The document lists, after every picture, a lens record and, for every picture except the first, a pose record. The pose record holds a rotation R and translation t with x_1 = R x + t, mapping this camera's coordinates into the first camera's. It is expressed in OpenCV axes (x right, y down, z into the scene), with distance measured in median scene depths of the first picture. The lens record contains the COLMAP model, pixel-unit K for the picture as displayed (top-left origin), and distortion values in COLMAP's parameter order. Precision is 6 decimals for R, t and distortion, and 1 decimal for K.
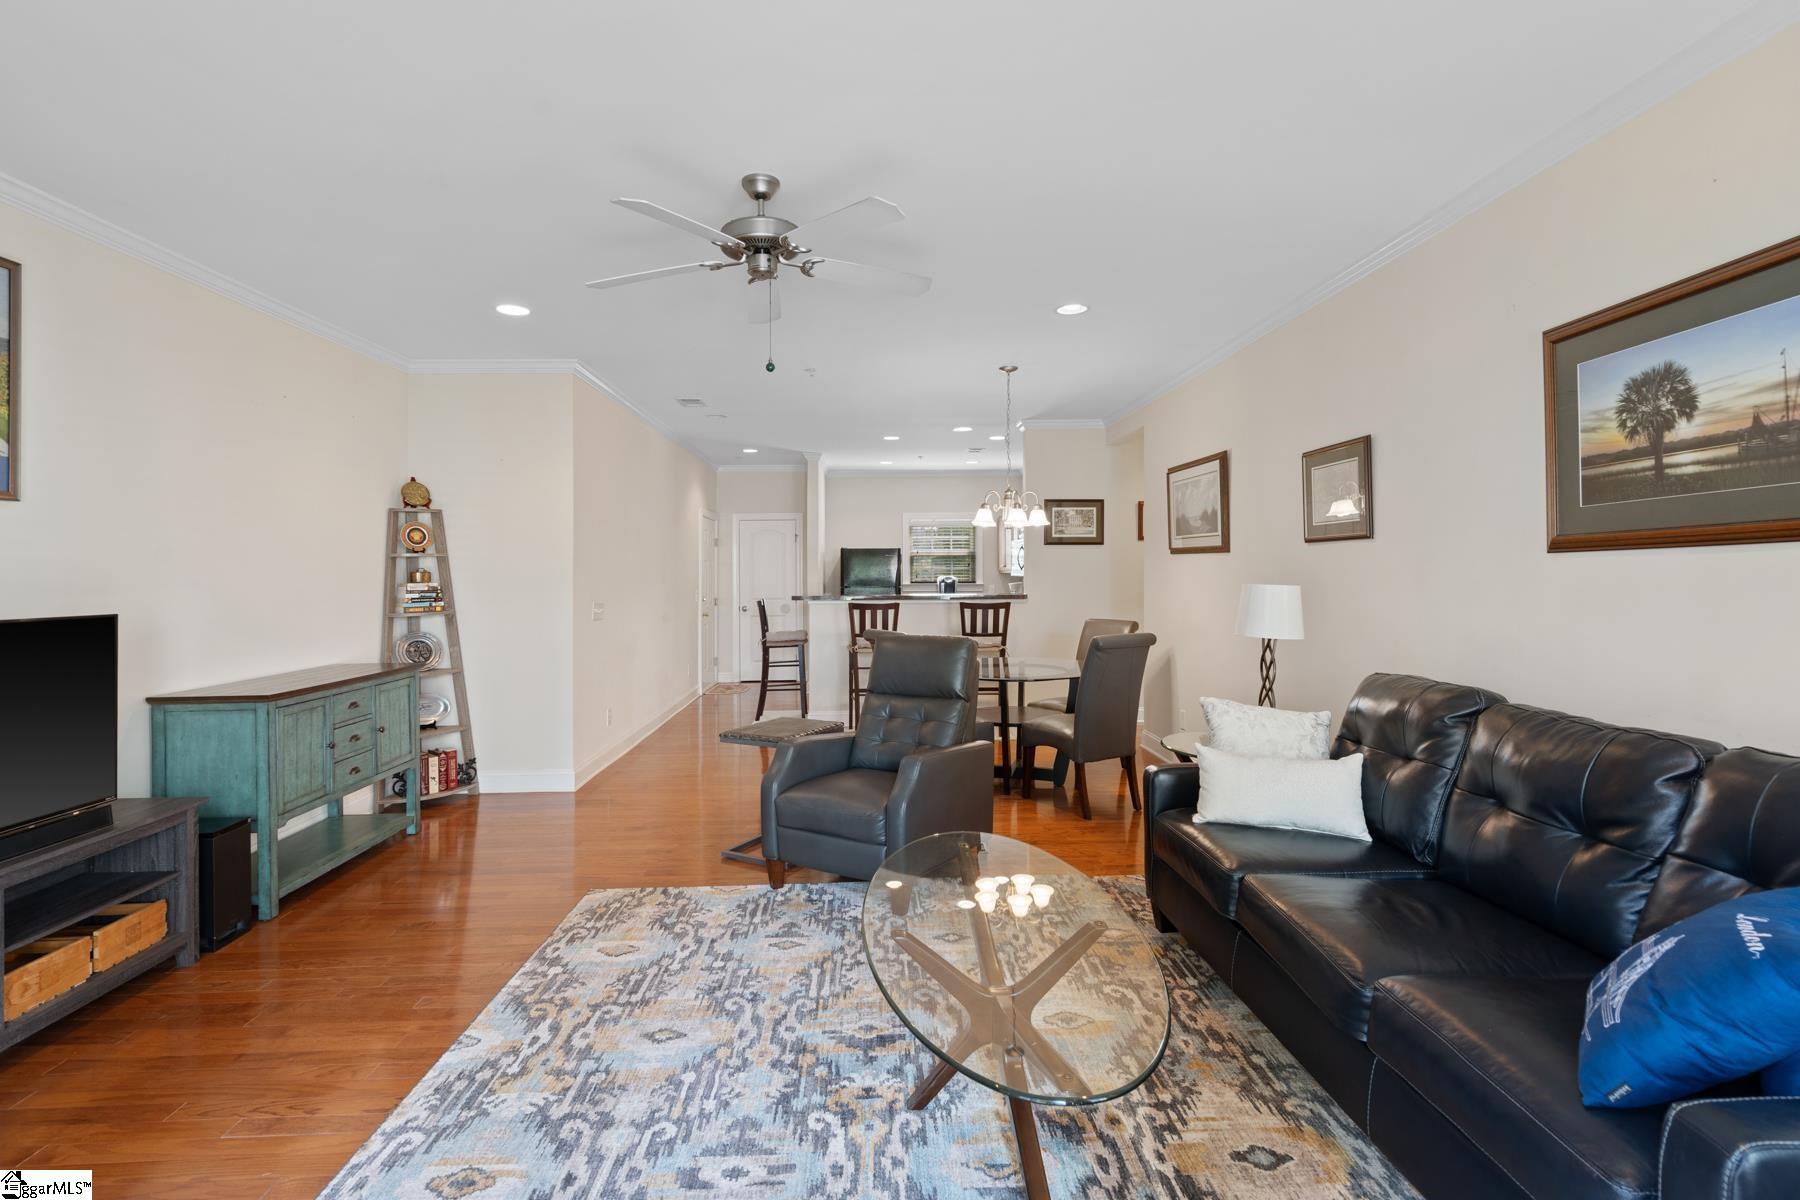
lens RADIAL K [[825.1, 0, 875.3], [0, 825.1, 581.4], [0, 0, 1]] dist [-0.003075, 0.002840]
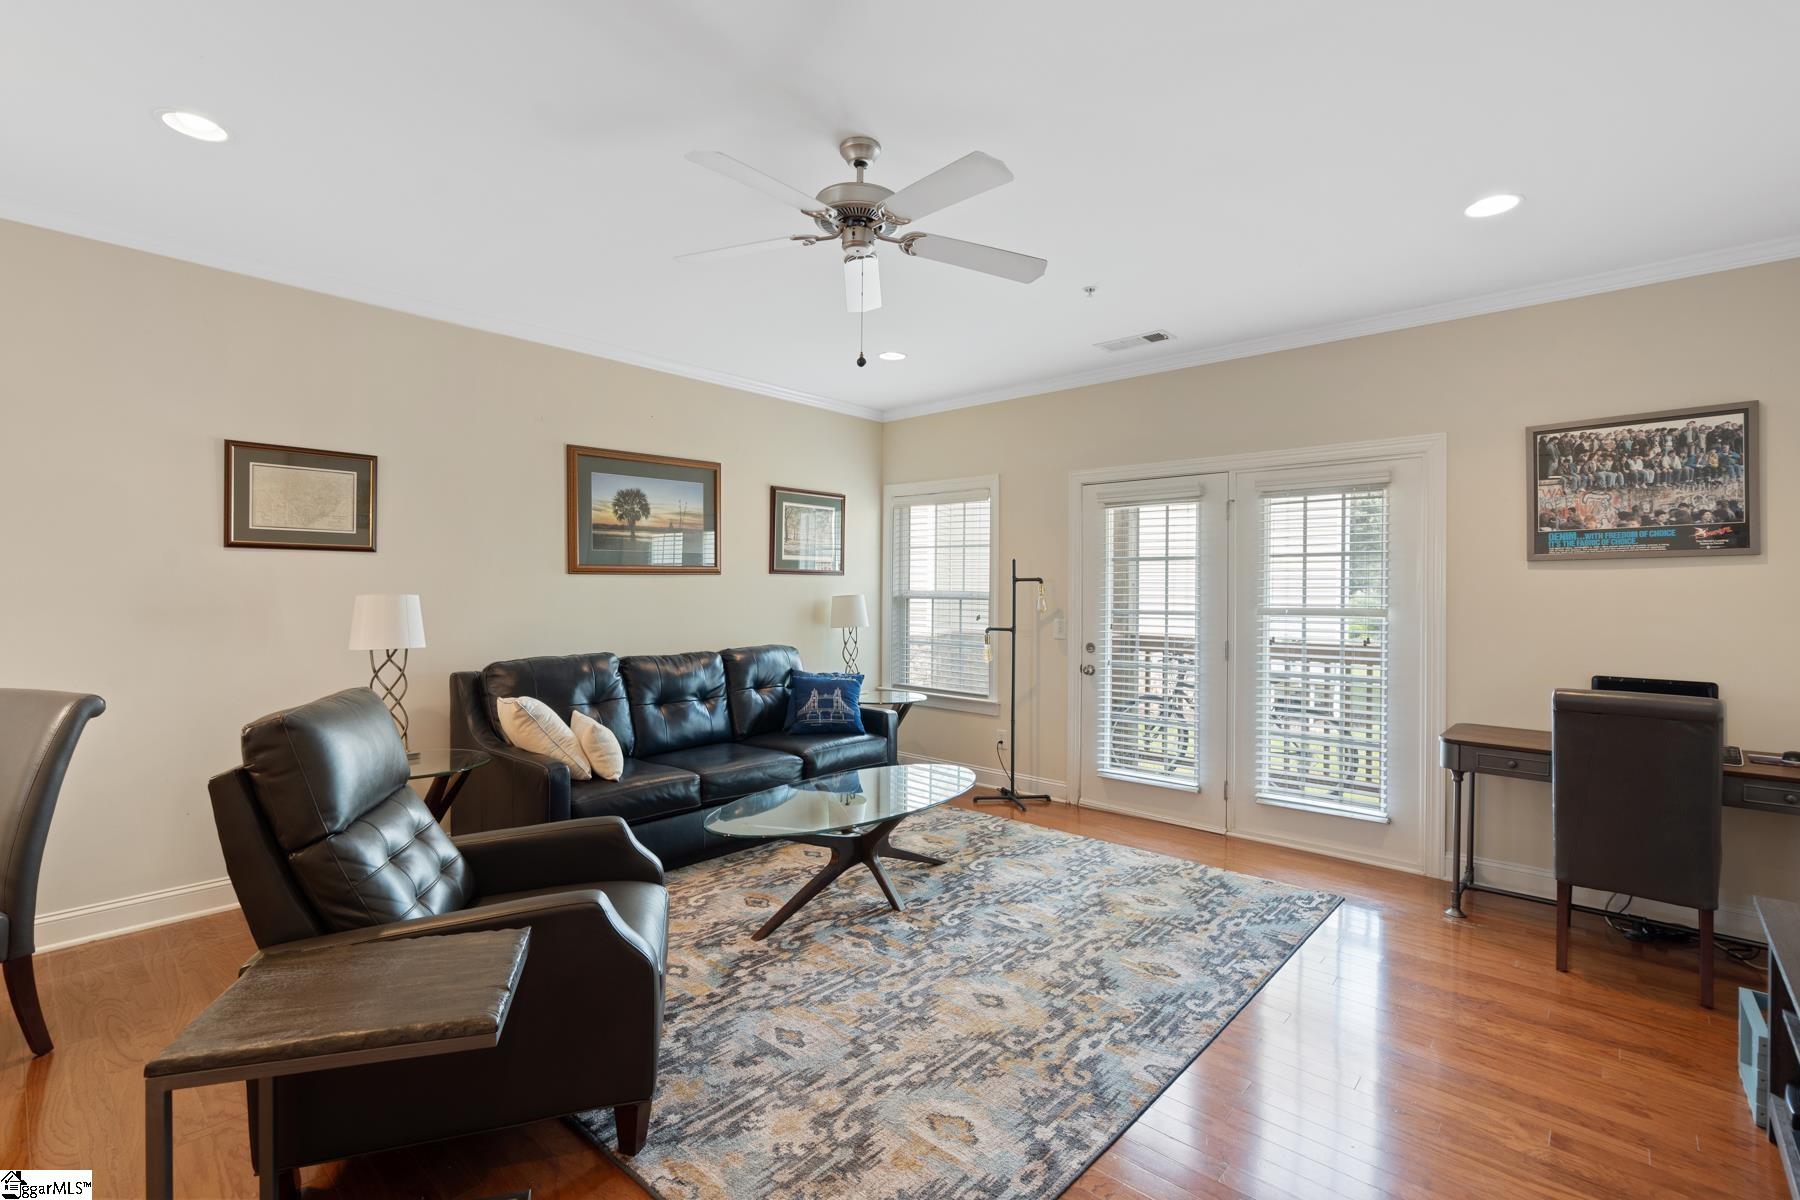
lens RADIAL K [[825.1, 0, 904.8], [0, 825.1, 604.5], [0, 0, 1]] dist [-0.003075, 0.002840]
pose [[-0.733985, -0.010393, 0.679086, -0.779147], [0.007208, 0.999707, 0.023090, -0.004543], [-0.679128, 0.021843, -0.733695, 1.593392]]
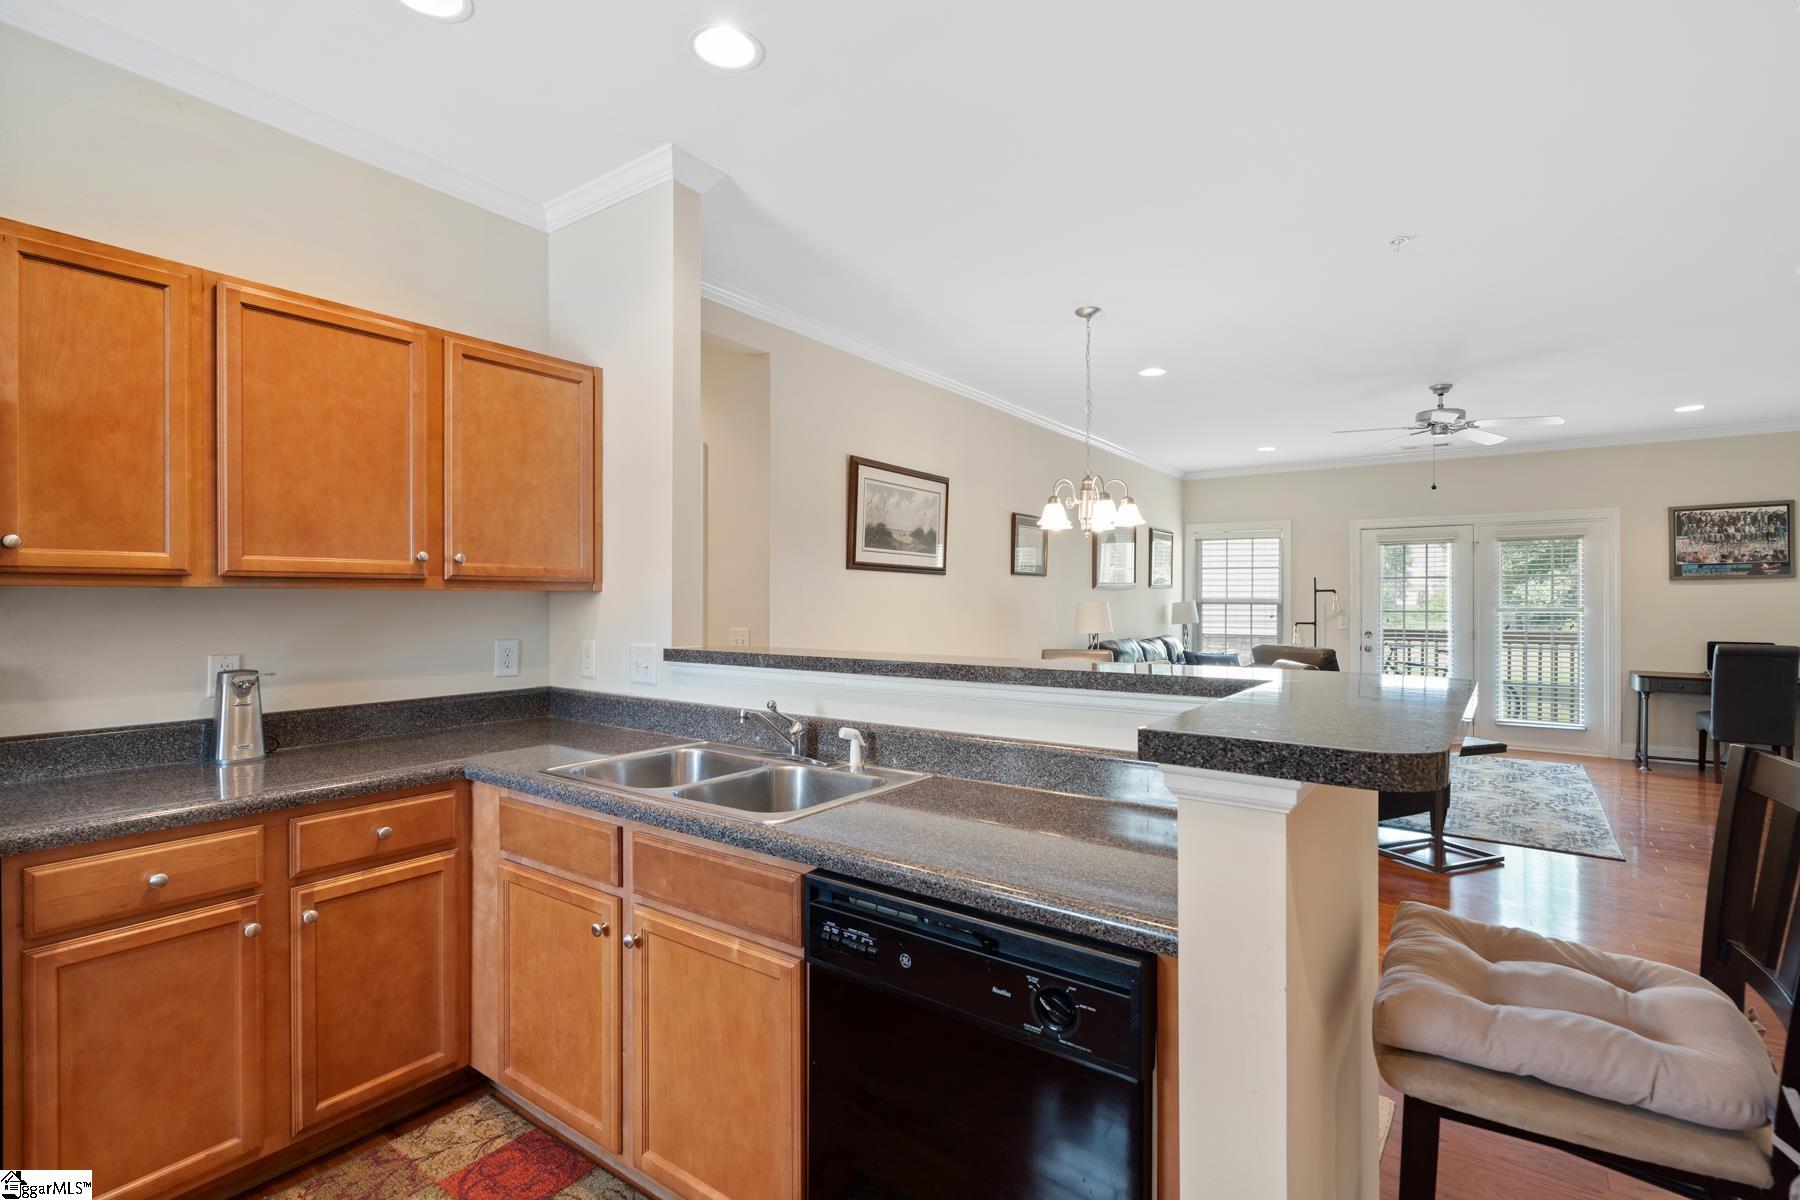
lens RADIAL K [[825.1, 0, 895.6], [0, 825.1, 601.6], [0, 0, 1]] dist [-0.003075, 0.002840]
pose [[-0.800269, 0.004101, 0.599627, -0.264126], [0.011415, 0.999900, 0.008396, -0.018267], [-0.599533, 0.013564, -0.800235, 3.212087]]
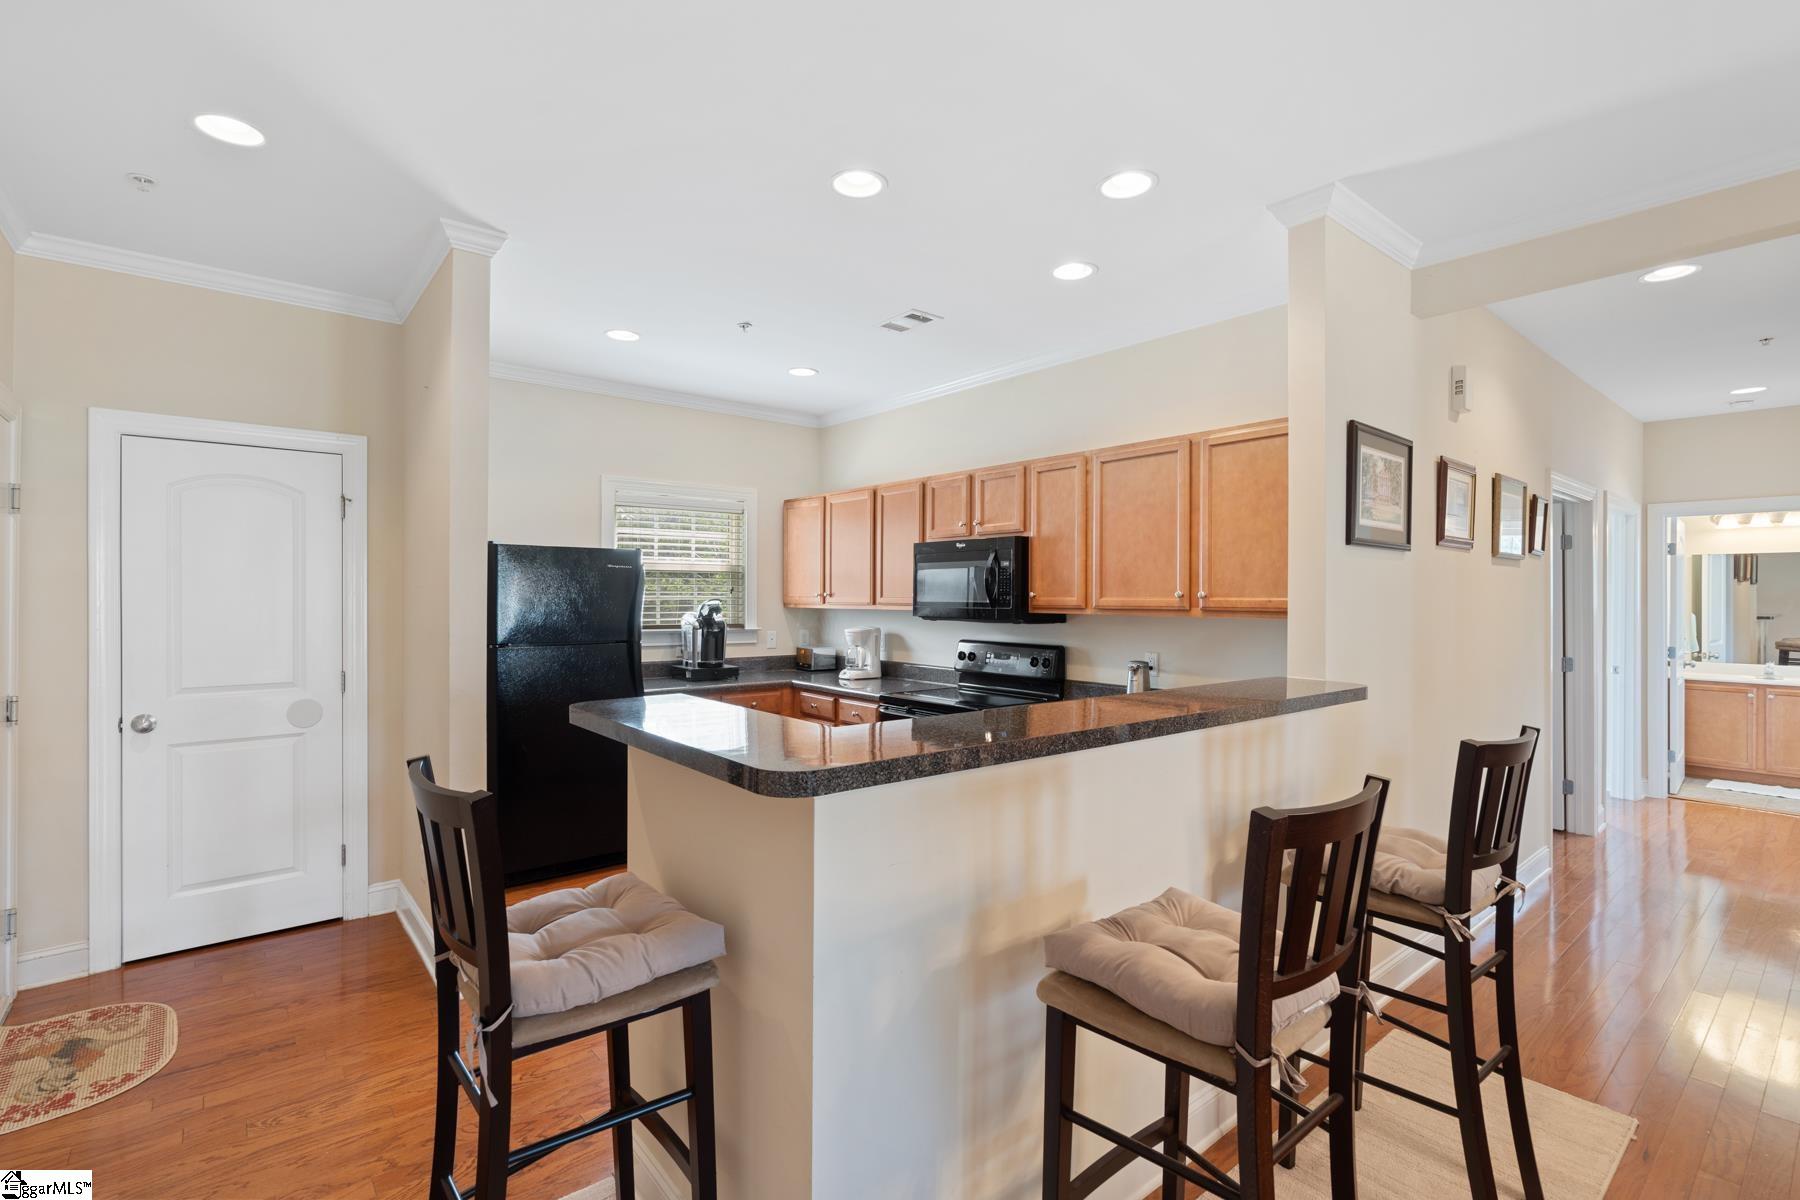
lens RADIAL K [[825.1, 0, 907.8], [0, 825.1, 593.9], [0, 0, 1]] dist [-0.003075, 0.002840]
pose [[0.769153, 0.013114, 0.638931, -0.463707], [-0.002969, 0.999852, -0.016947, -0.040165], [-0.639058, 0.011137, 0.769078, 2.194540]]
